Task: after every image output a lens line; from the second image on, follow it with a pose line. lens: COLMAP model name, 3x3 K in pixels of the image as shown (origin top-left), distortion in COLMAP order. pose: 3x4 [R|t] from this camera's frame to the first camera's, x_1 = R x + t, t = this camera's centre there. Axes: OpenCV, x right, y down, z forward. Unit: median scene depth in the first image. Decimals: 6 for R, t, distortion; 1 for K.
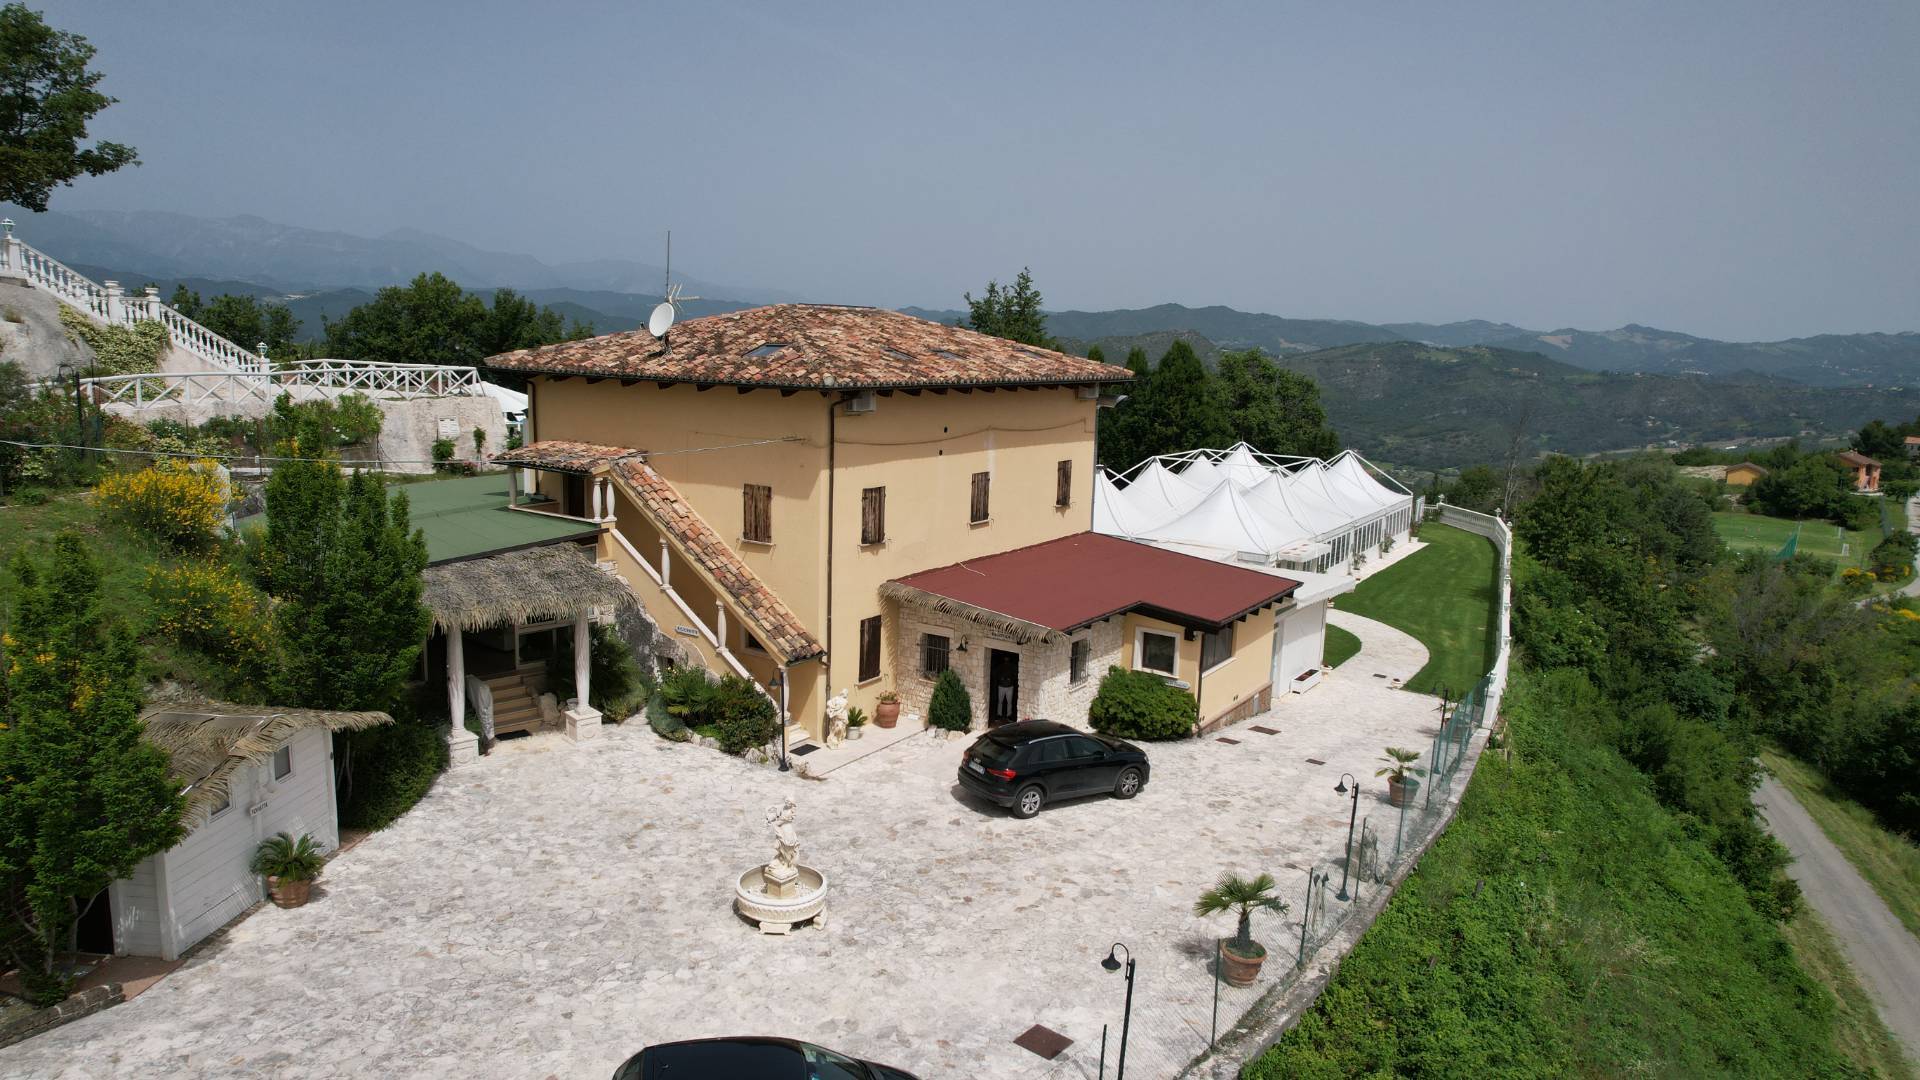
lens RADIAL K [[1334.1, 0, 954.6], [0, 1334.1, 538.0], [0, 0, 1]] dist [-0.042551, 0.008127]
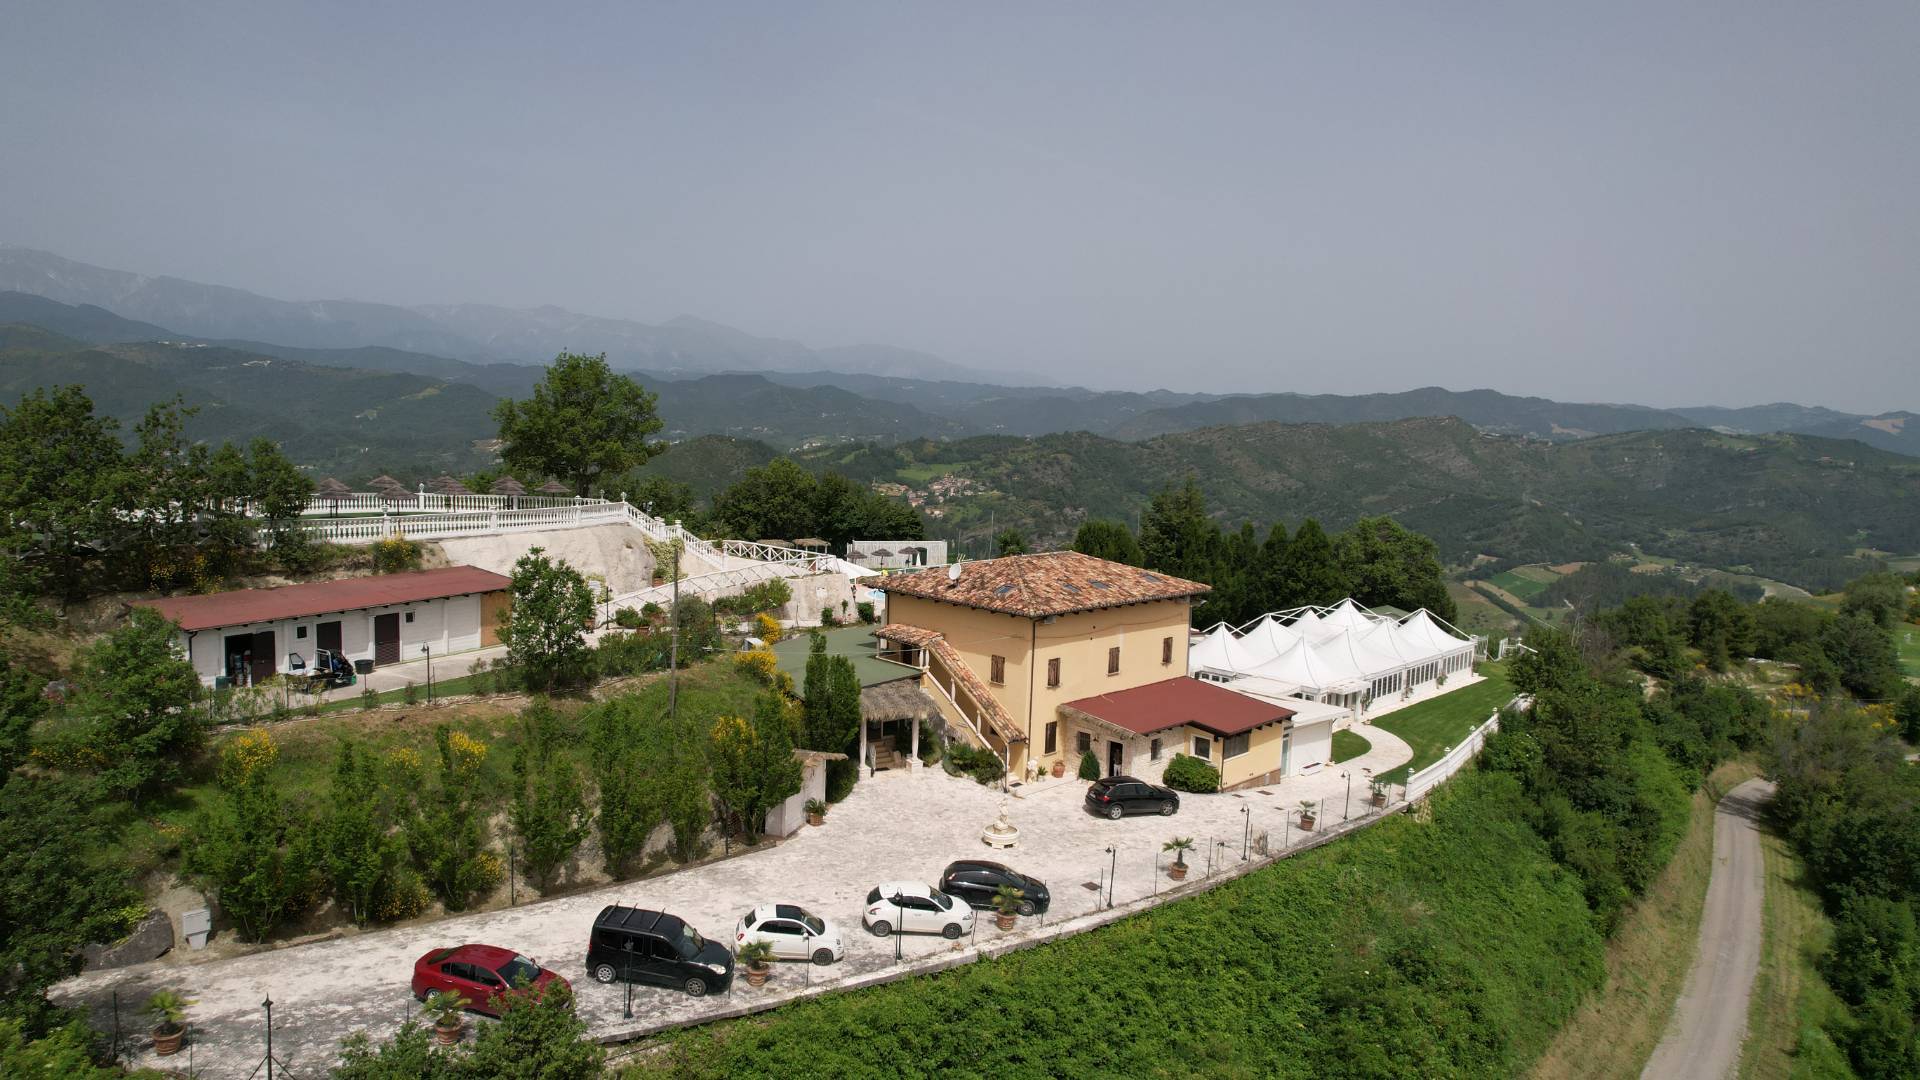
lens RADIAL K [[1334.1, 0, 945.7], [0, 1334.1, 538.4], [0, 0, 1]] dist [-0.042551, 0.008127]
pose [[0.981677, 0.026842, -0.188651, 0.153278], [-0.037792, 0.997788, -0.054689, -0.101667], [0.186766, 0.060816, 0.980520, -1.027633]]
